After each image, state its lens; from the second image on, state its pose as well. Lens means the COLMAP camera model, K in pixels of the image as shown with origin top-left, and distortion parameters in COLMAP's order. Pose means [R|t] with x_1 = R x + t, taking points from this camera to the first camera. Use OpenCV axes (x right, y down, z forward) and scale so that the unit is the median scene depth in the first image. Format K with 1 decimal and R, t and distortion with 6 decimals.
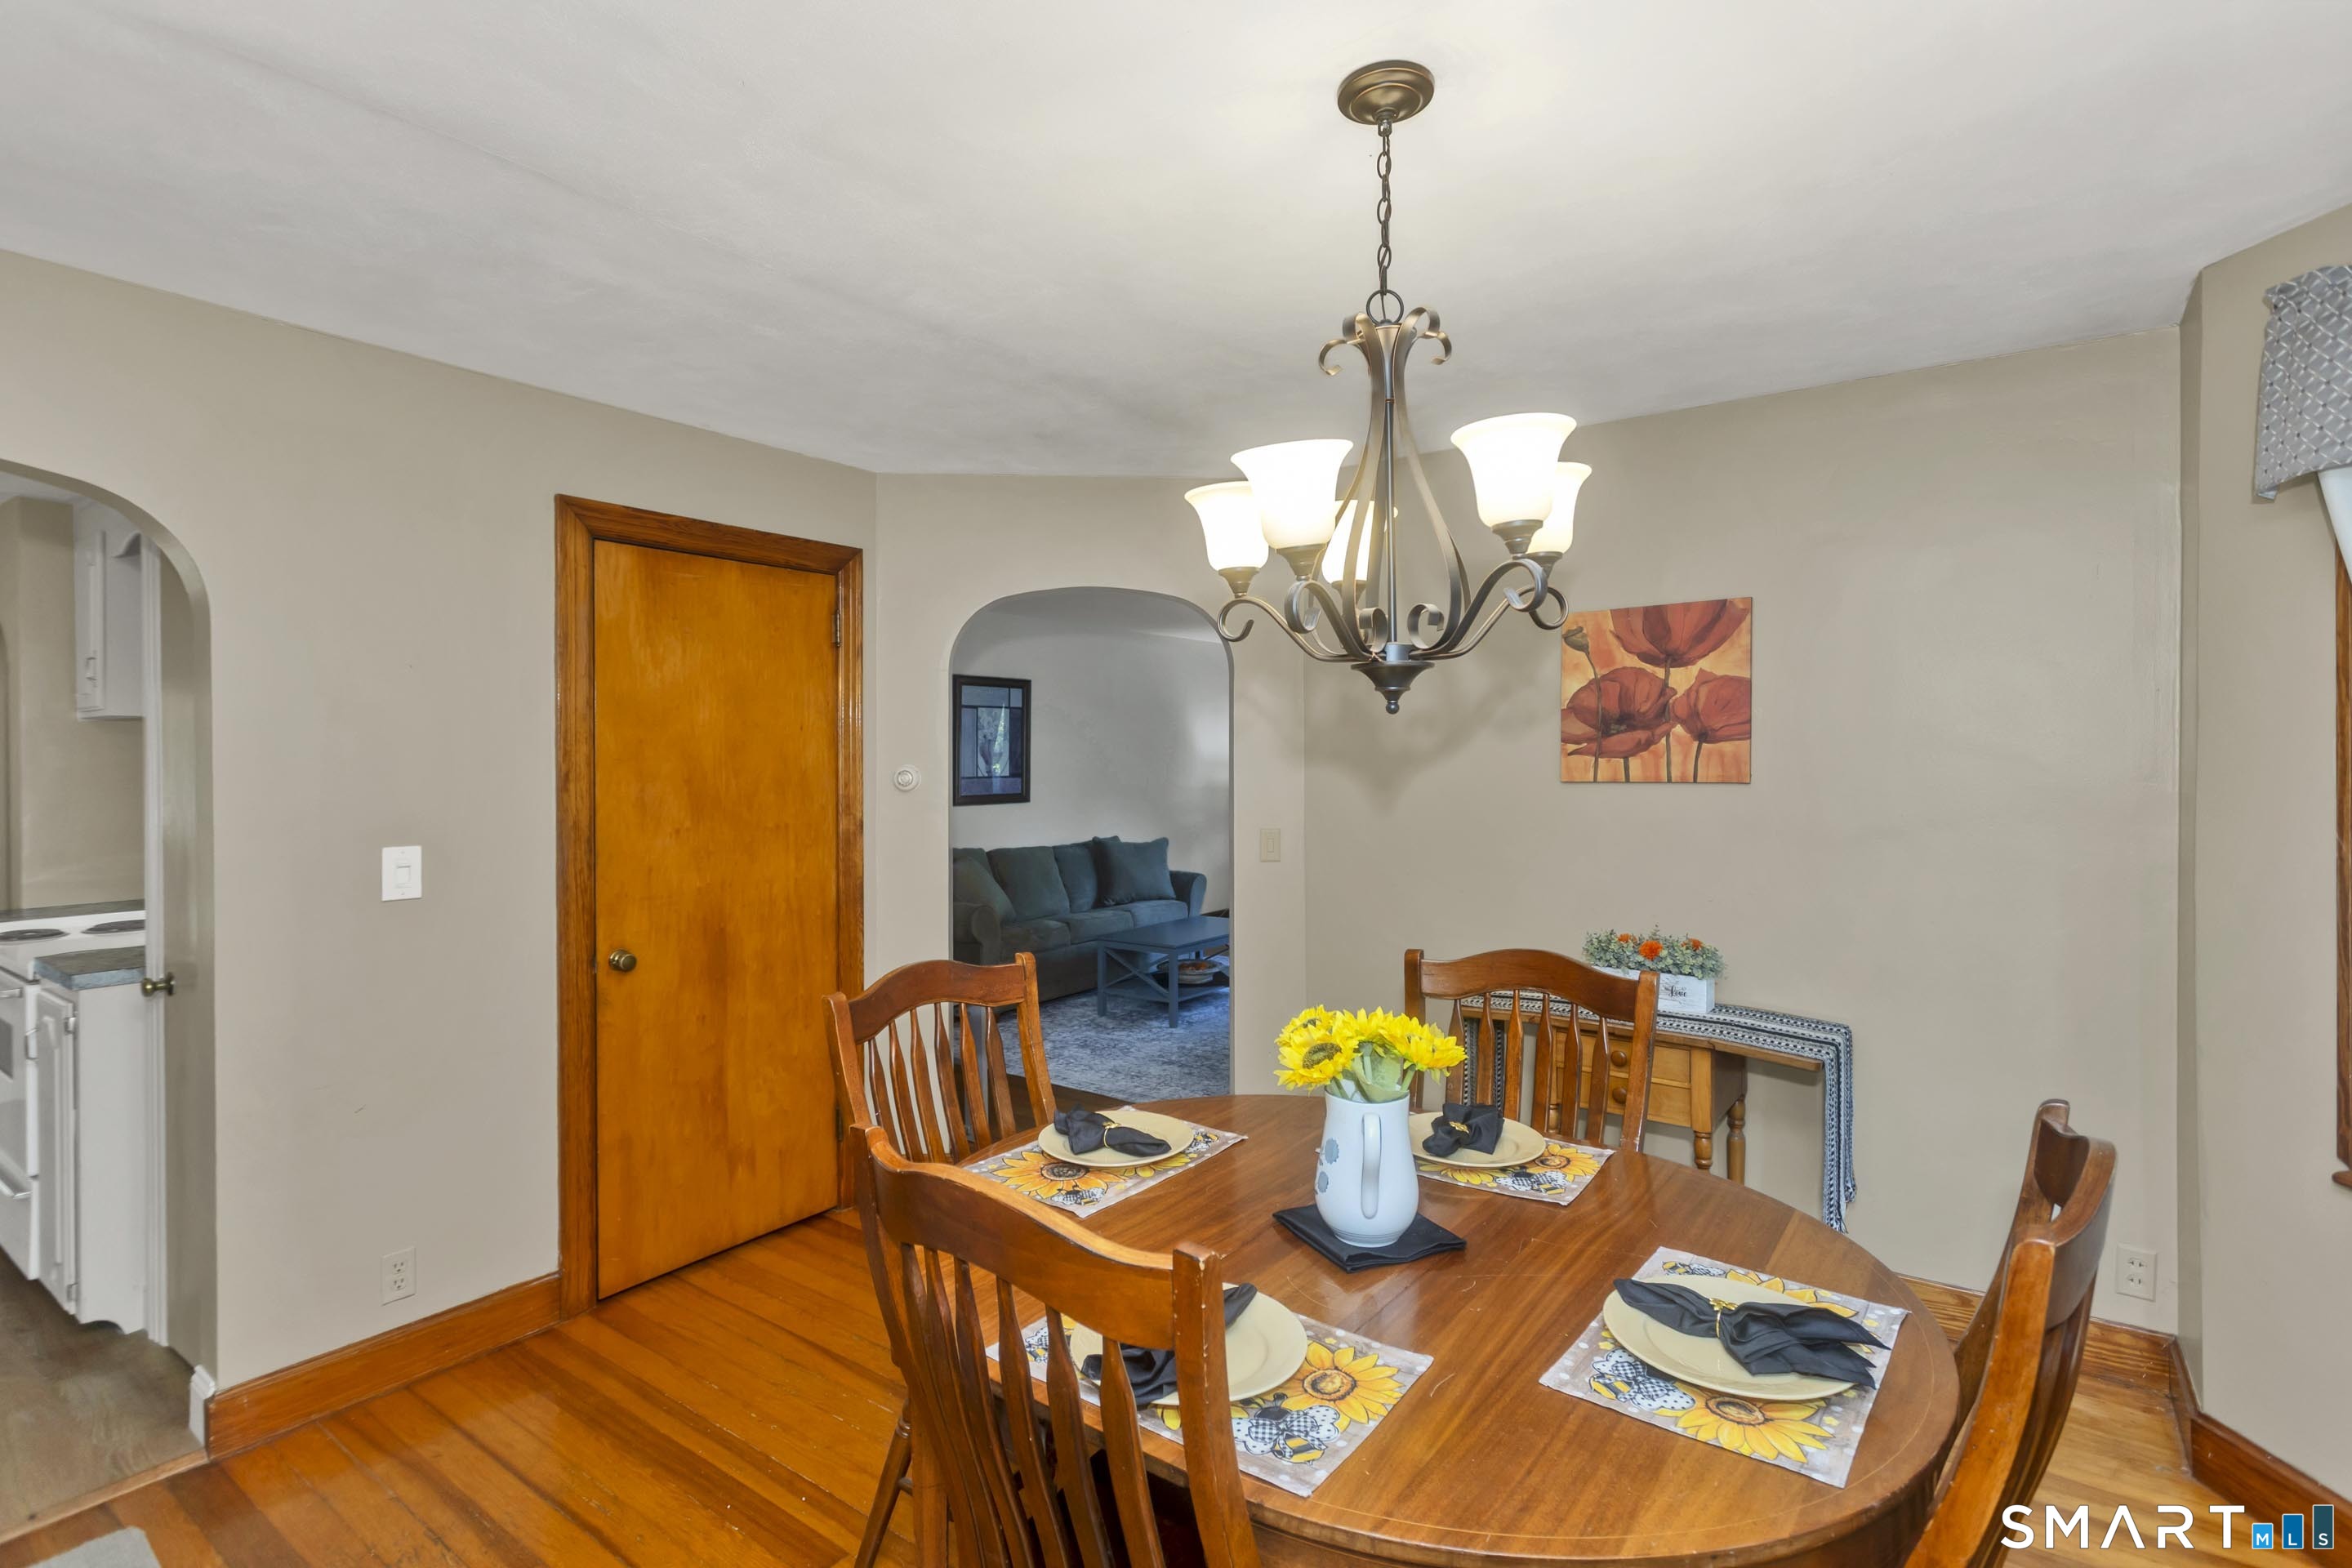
lens RADIAL K [[1115.4, 0, 1186.3], [0, 1115.4, 765.9], [0, 0, 1]] dist [-0.007779, 0.000628]
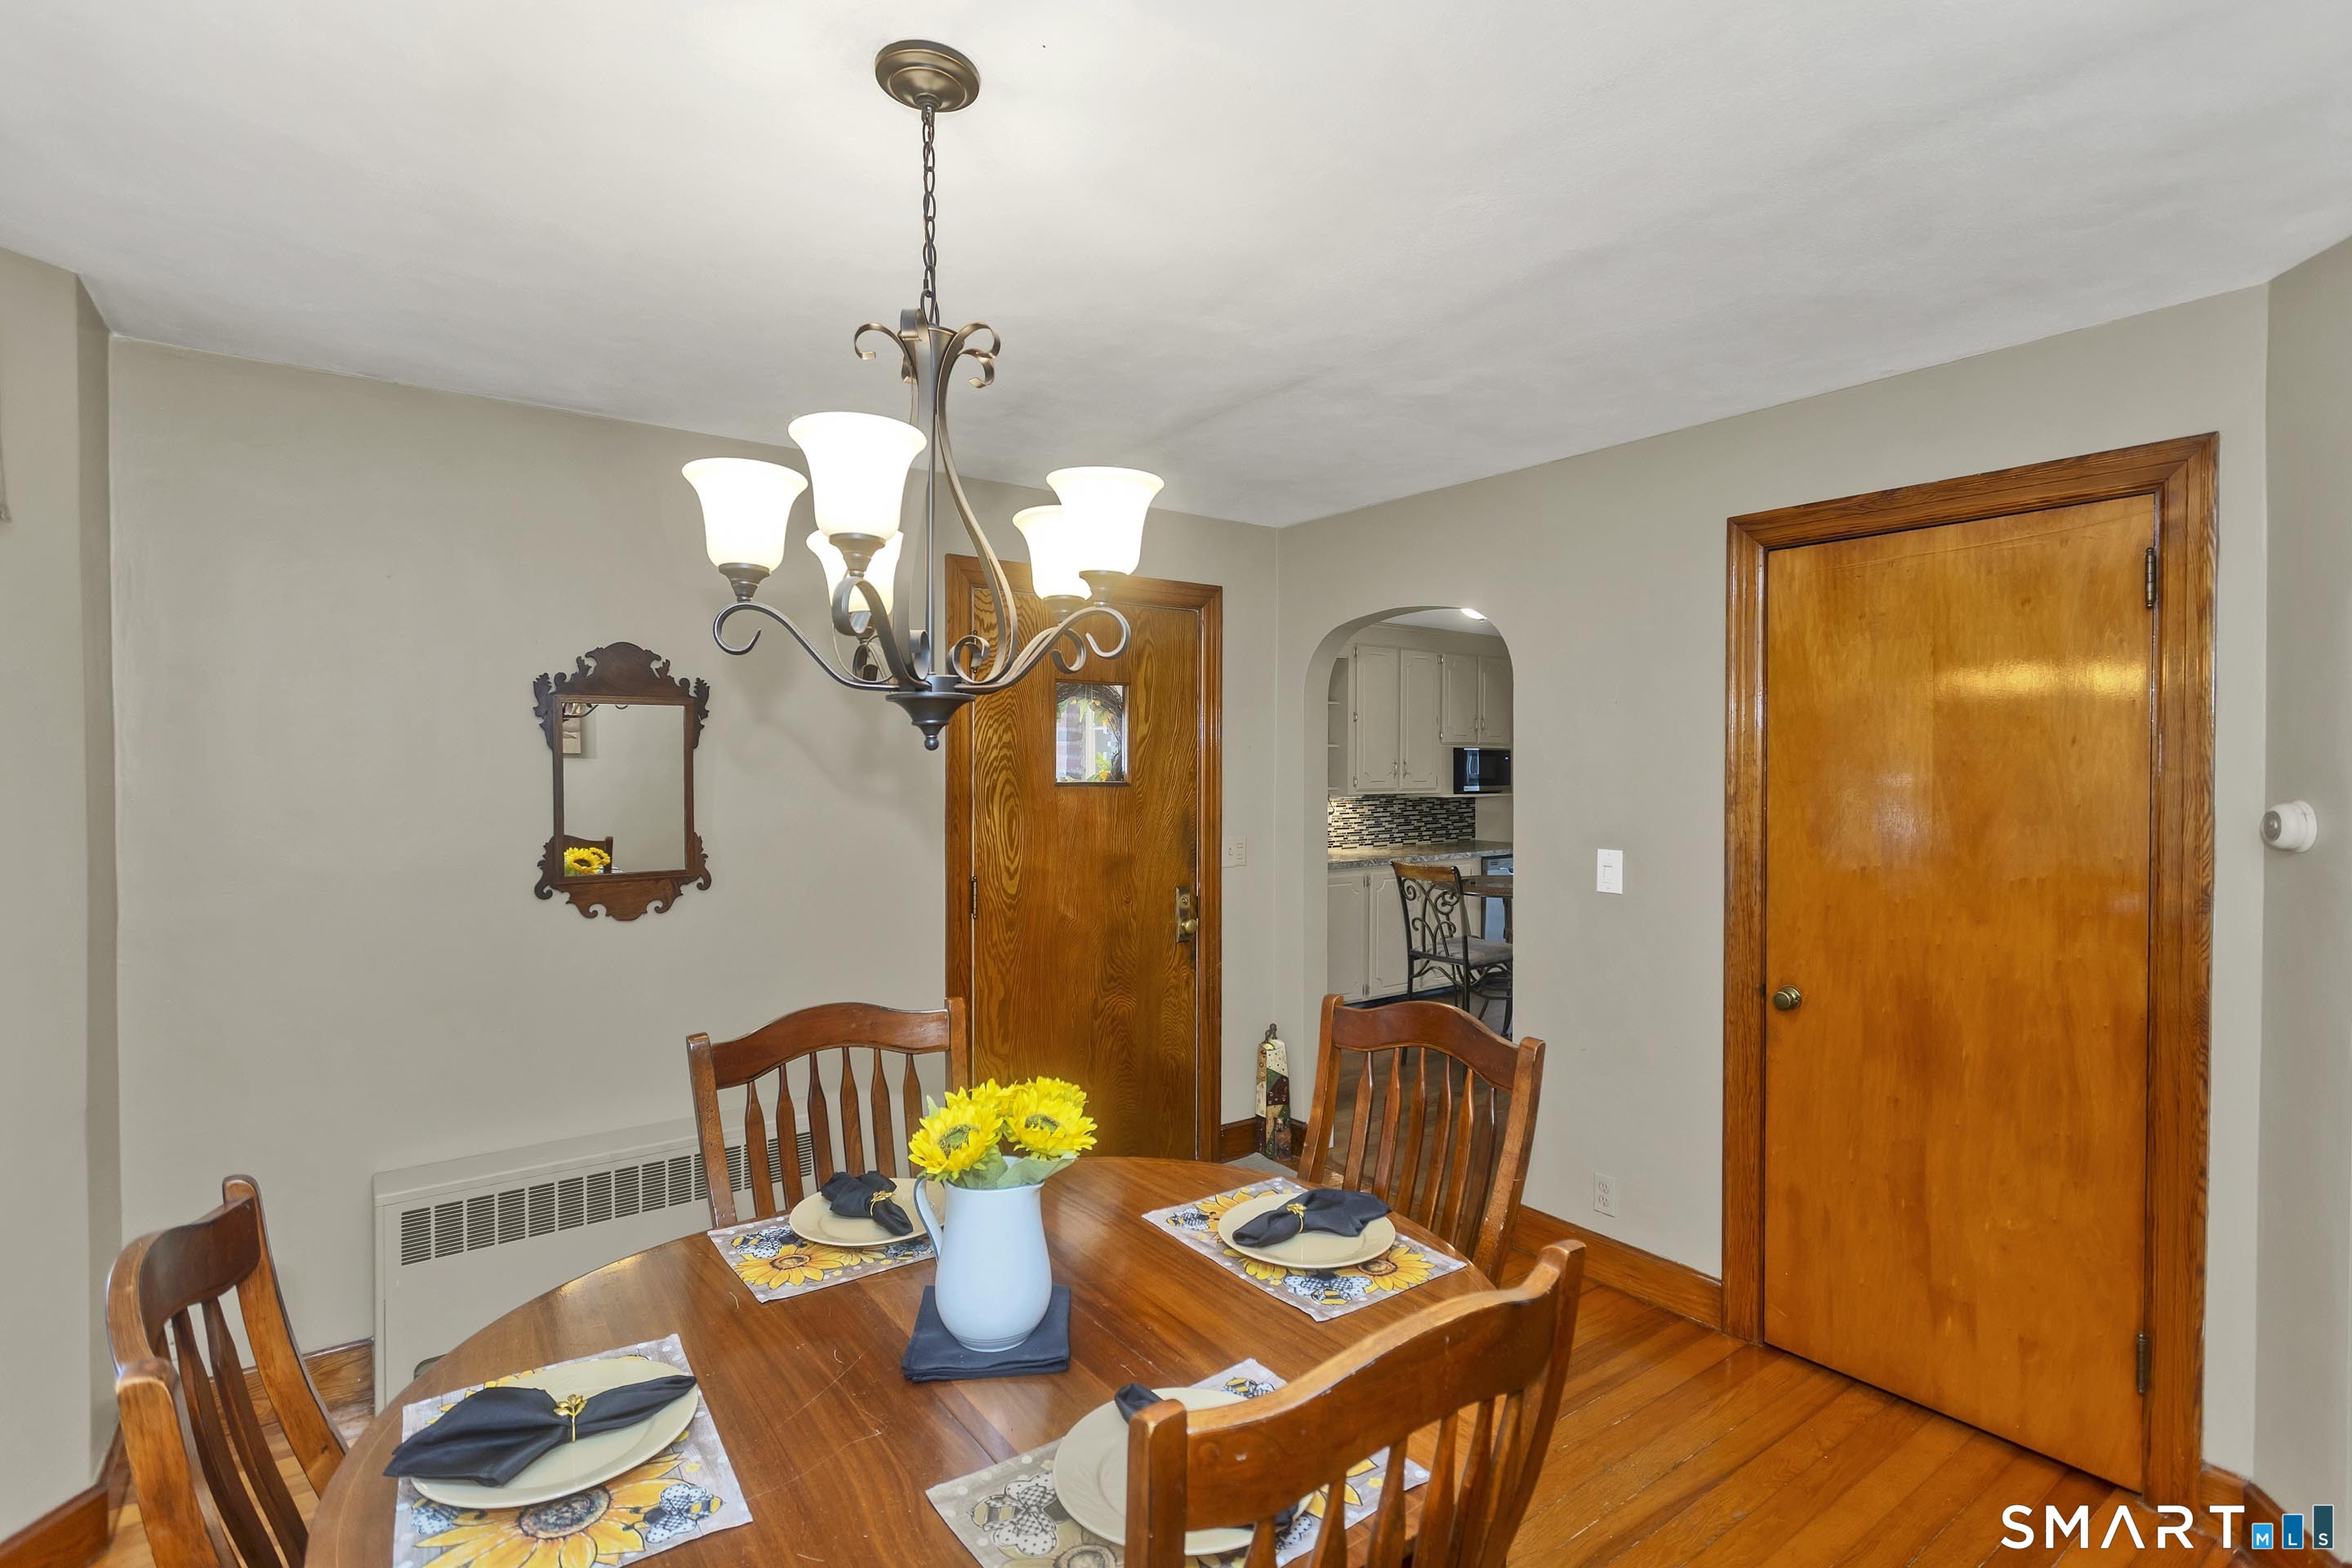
lens RADIAL K [[1139.5, 0, 1171.1], [0, 1139.5, 801.3], [0, 0, 1]] dist [0.002618, 0.000328]
pose [[-0.307422, 0.036484, -0.950873, 0.557451], [-0.005901, 0.999172, 0.040245, -0.025274], [0.951555, 0.017983, -0.306953, 0.807853]]
